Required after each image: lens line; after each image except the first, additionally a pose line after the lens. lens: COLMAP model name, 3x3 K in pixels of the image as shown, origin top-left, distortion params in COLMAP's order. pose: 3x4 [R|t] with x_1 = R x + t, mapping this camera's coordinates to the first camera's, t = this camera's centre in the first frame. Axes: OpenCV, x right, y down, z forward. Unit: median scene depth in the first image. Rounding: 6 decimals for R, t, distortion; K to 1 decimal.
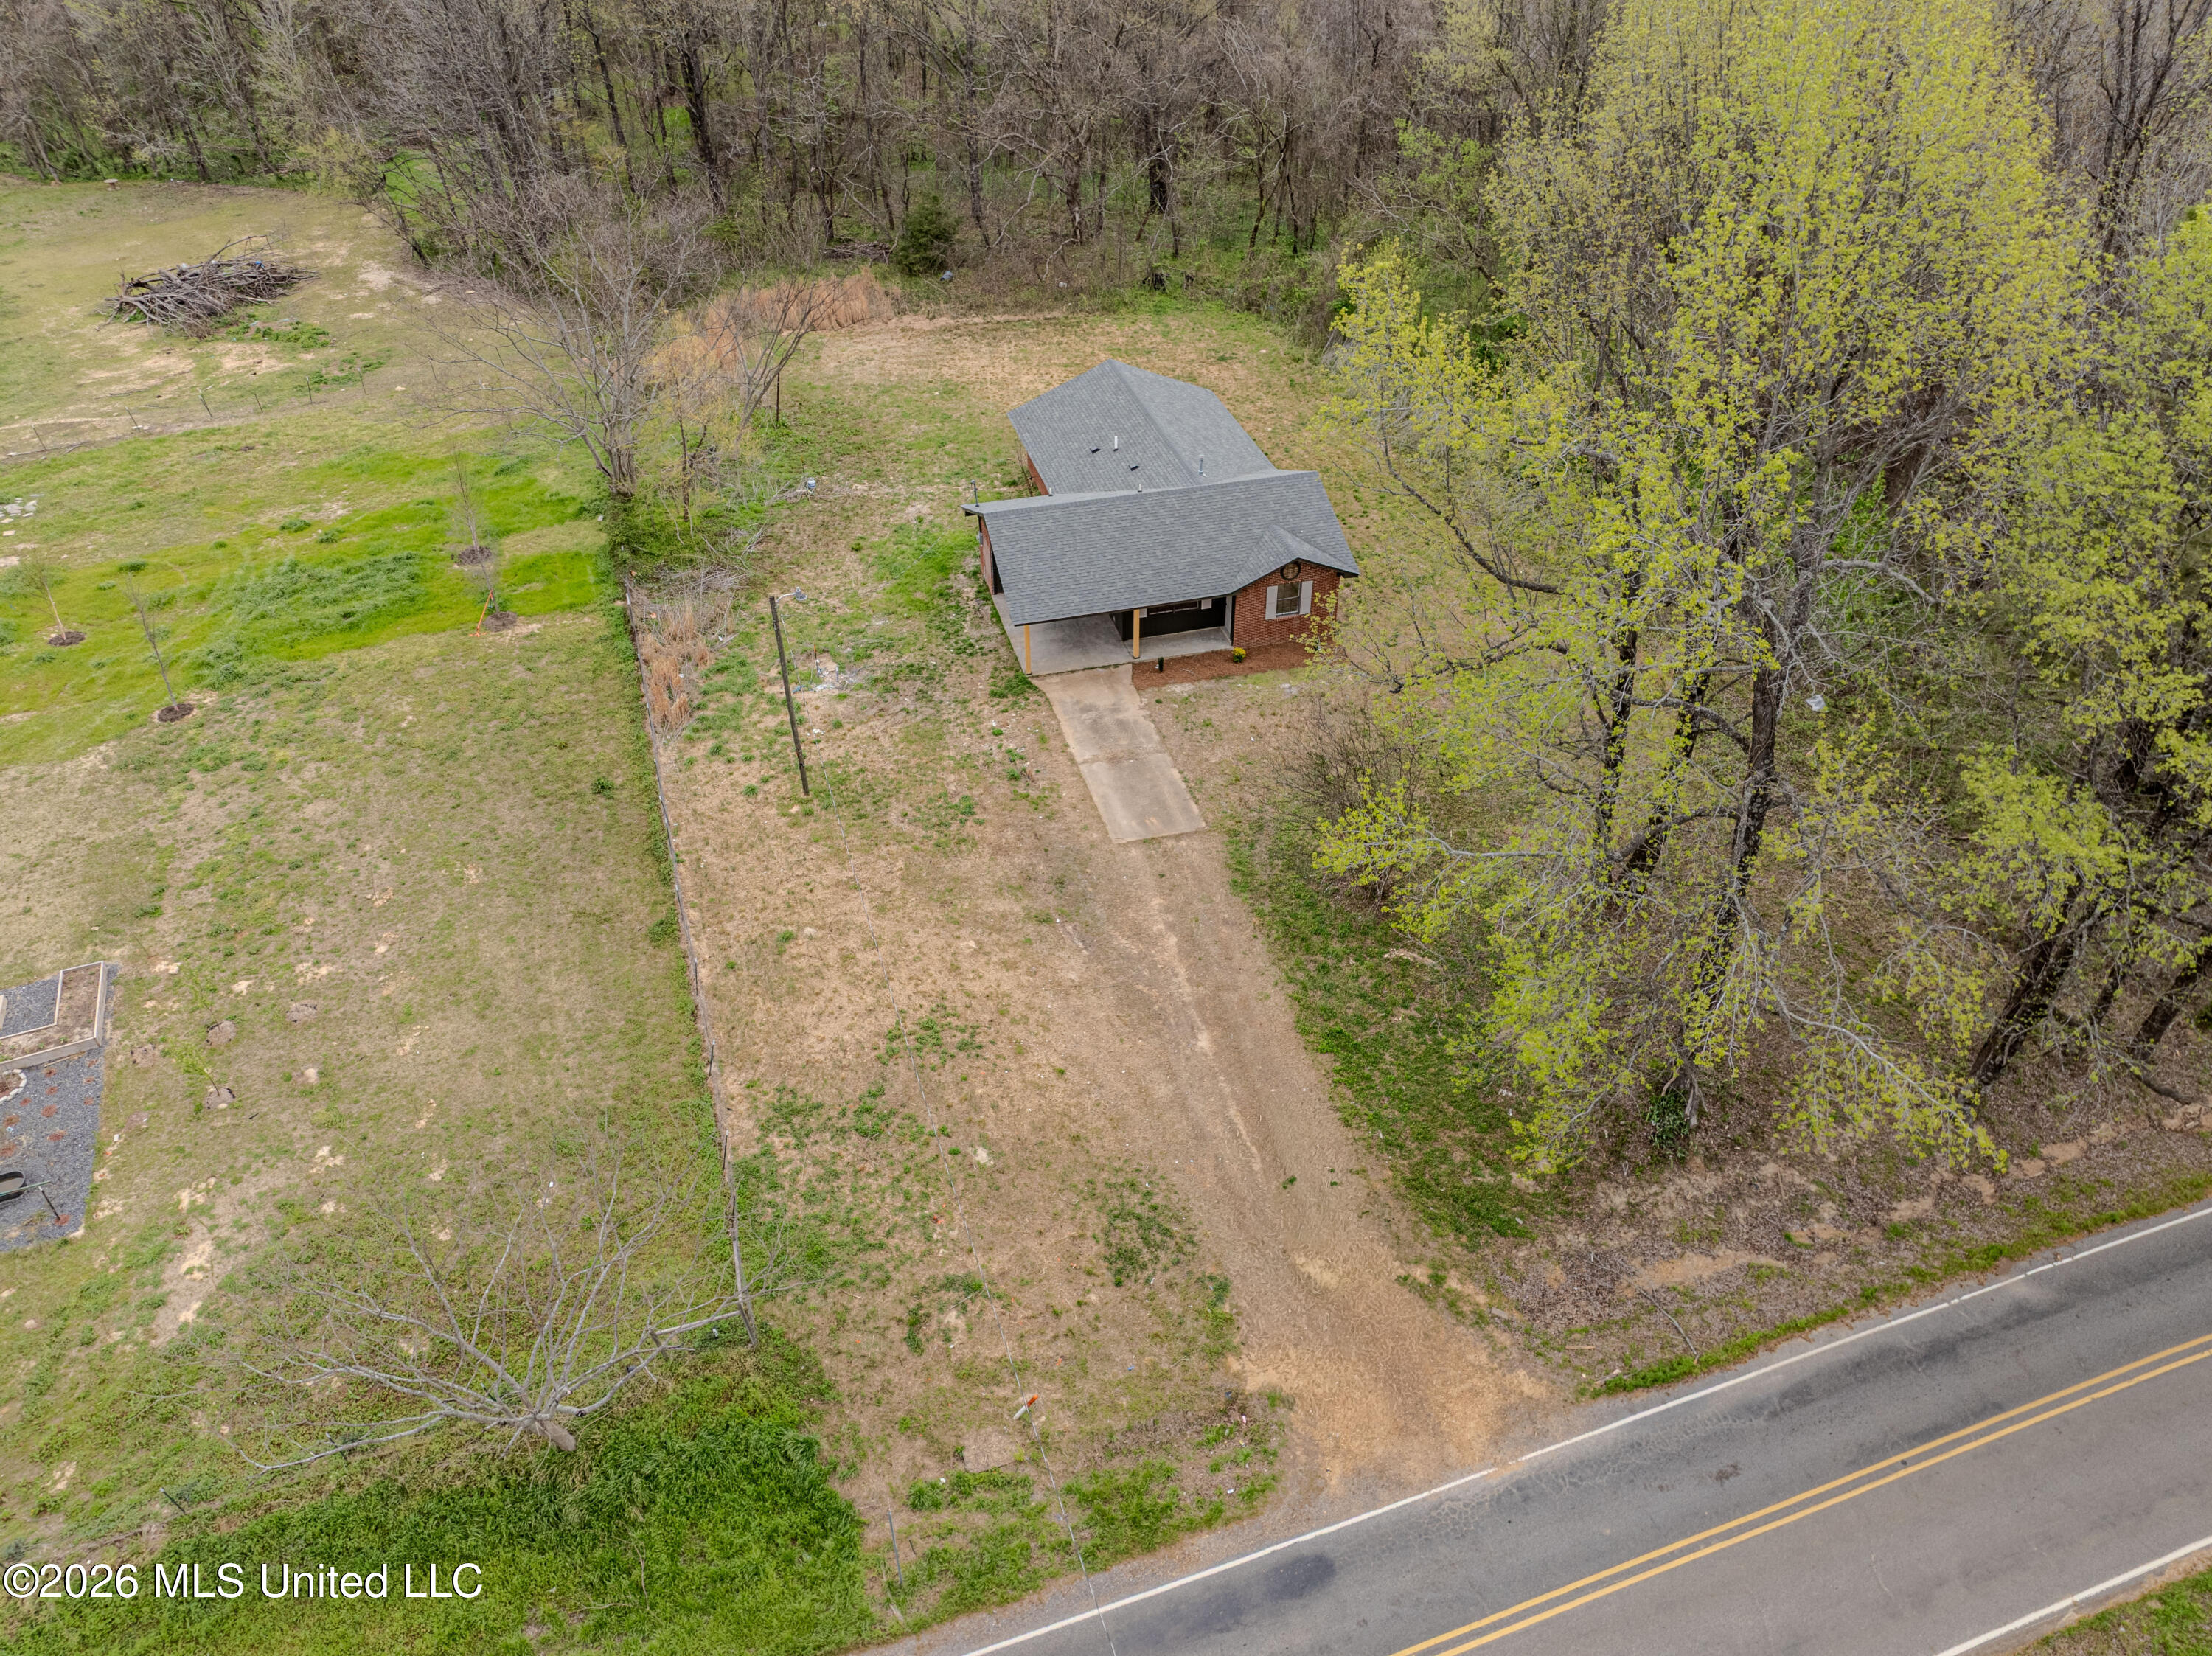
lens RADIAL K [[1554.4, 0, 1105.2], [0, 1554.4, 823.1], [0, 0, 1]] dist [-0.046691, 0.015890]
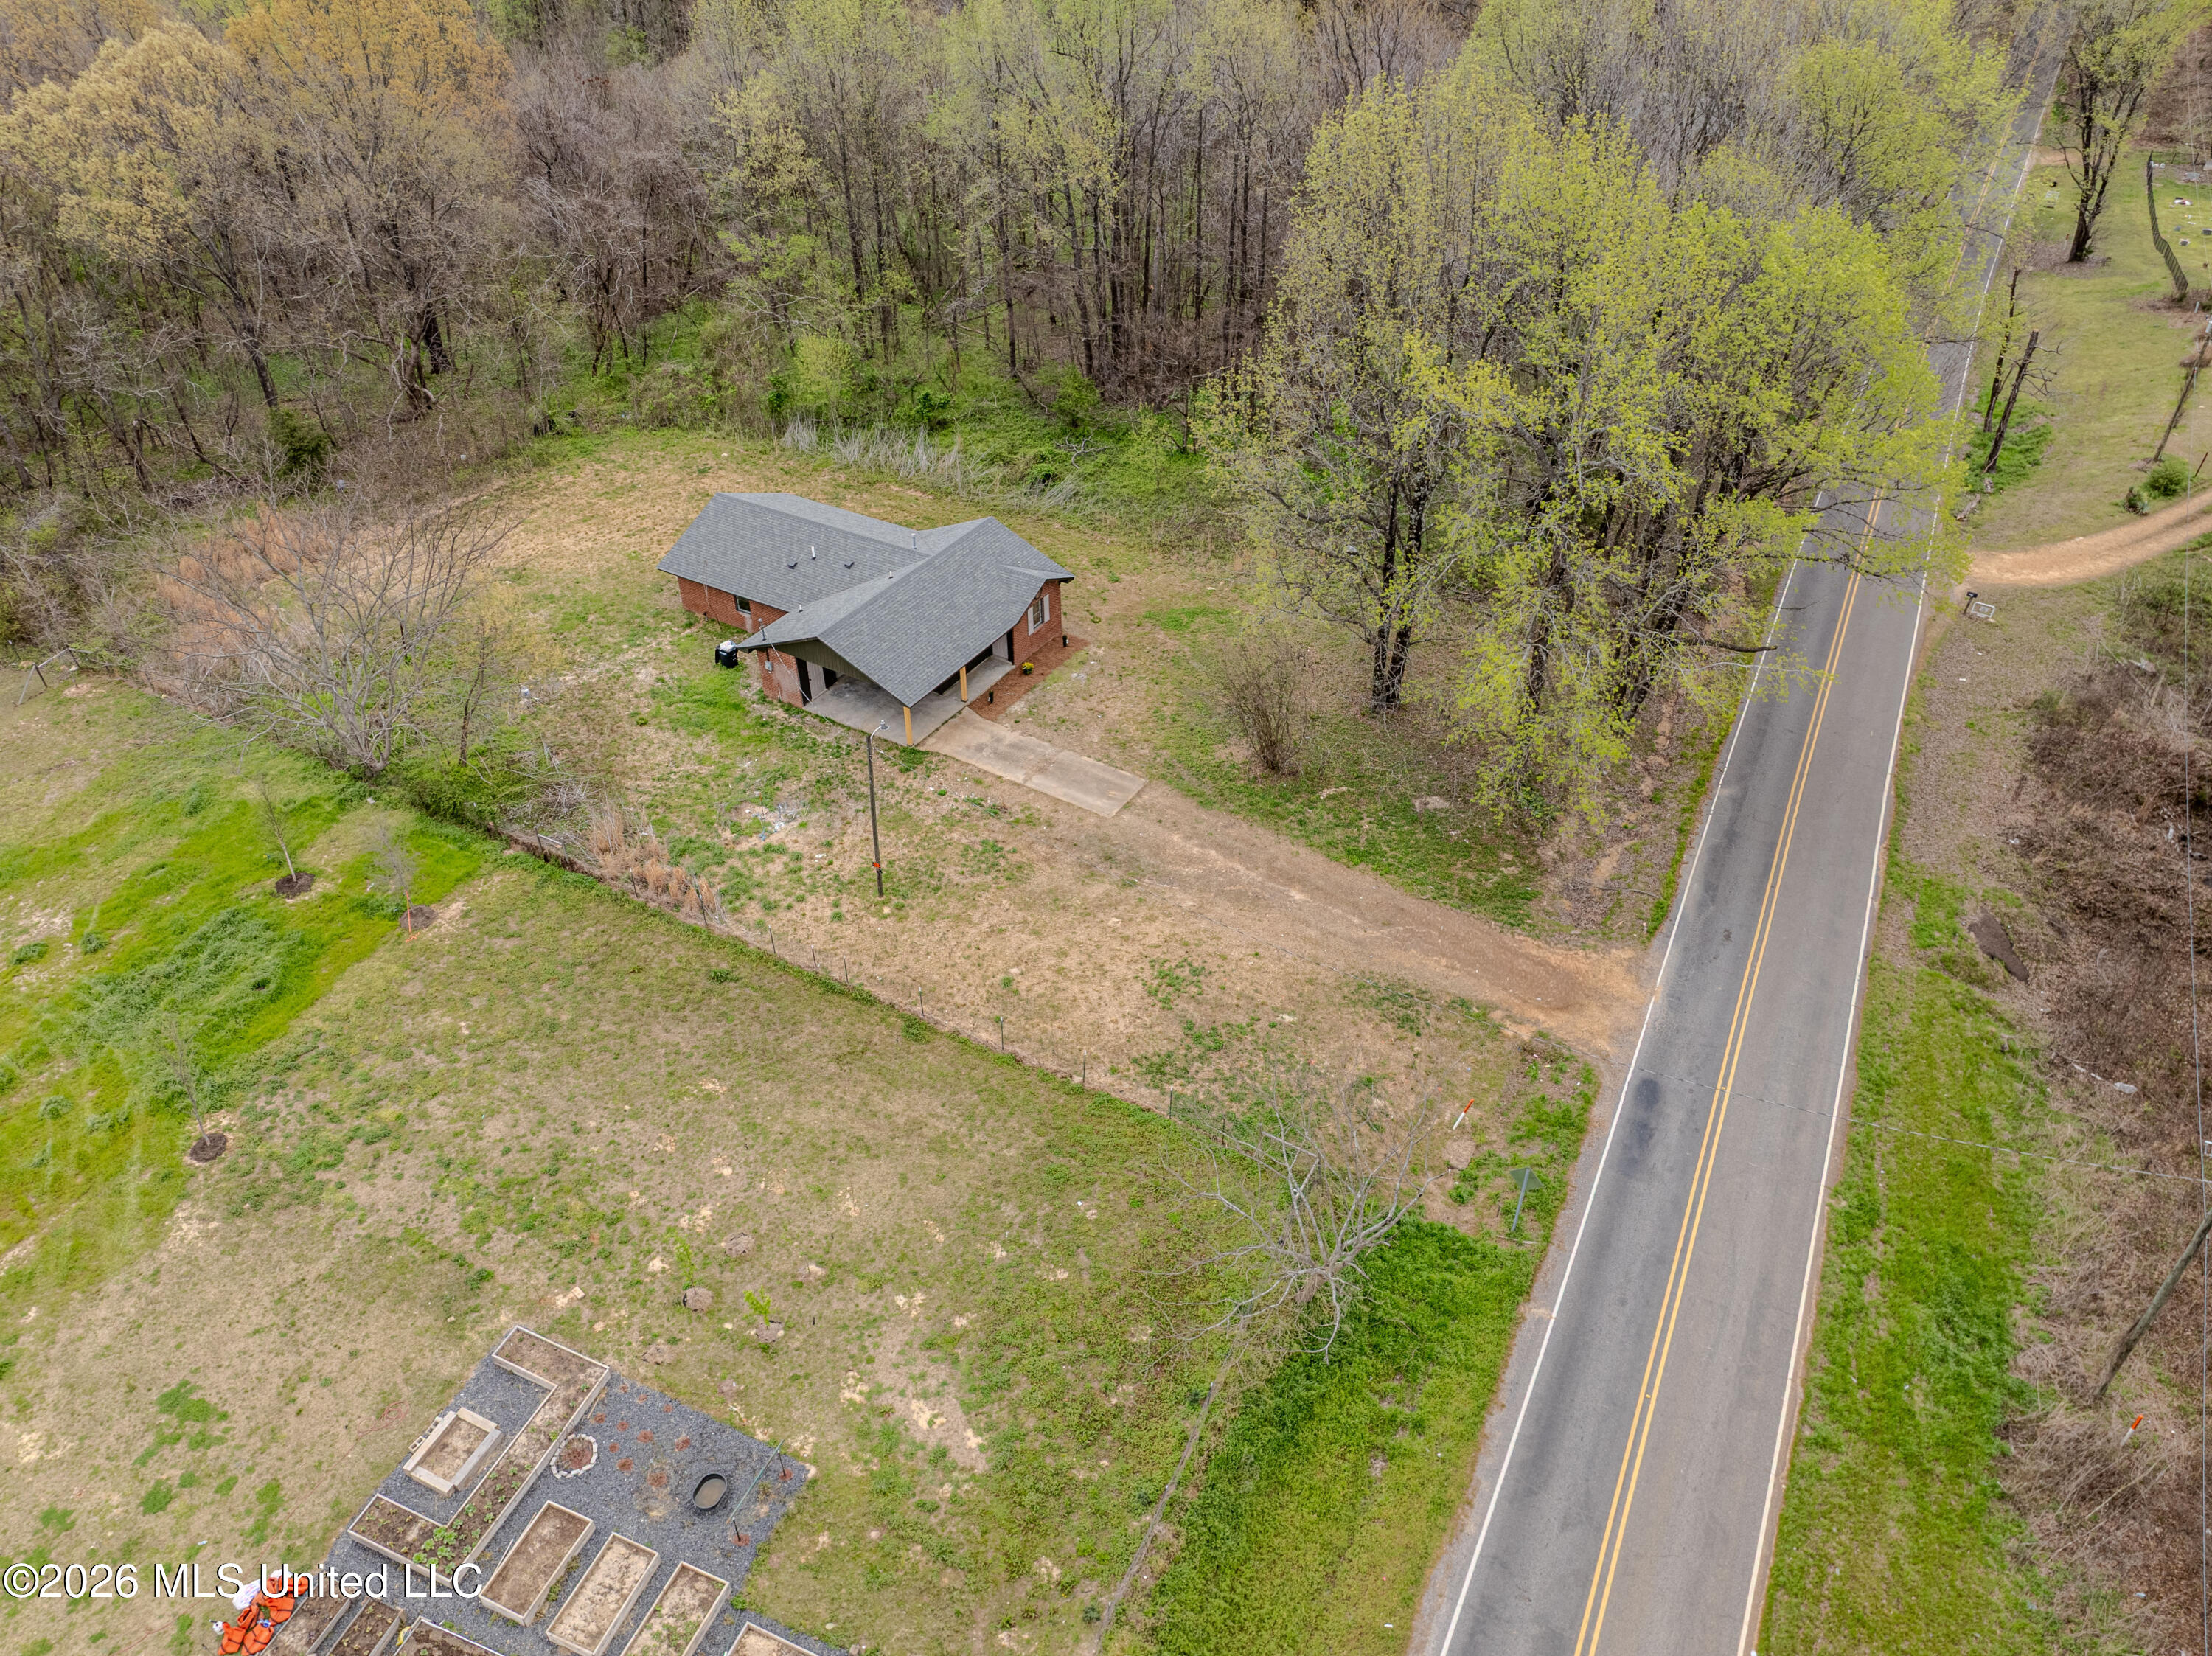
lens RADIAL K [[1554.4, 0, 1106.6], [0, 1554.4, 831.3], [0, 0, 1]] dist [-0.046691, 0.015890]
pose [[0.724955, -0.421449, 0.544812, -0.802707], [0.426463, 0.895762, 0.125460, -0.159735], [-0.540897, 0.141390, 0.829120, -0.069984]]
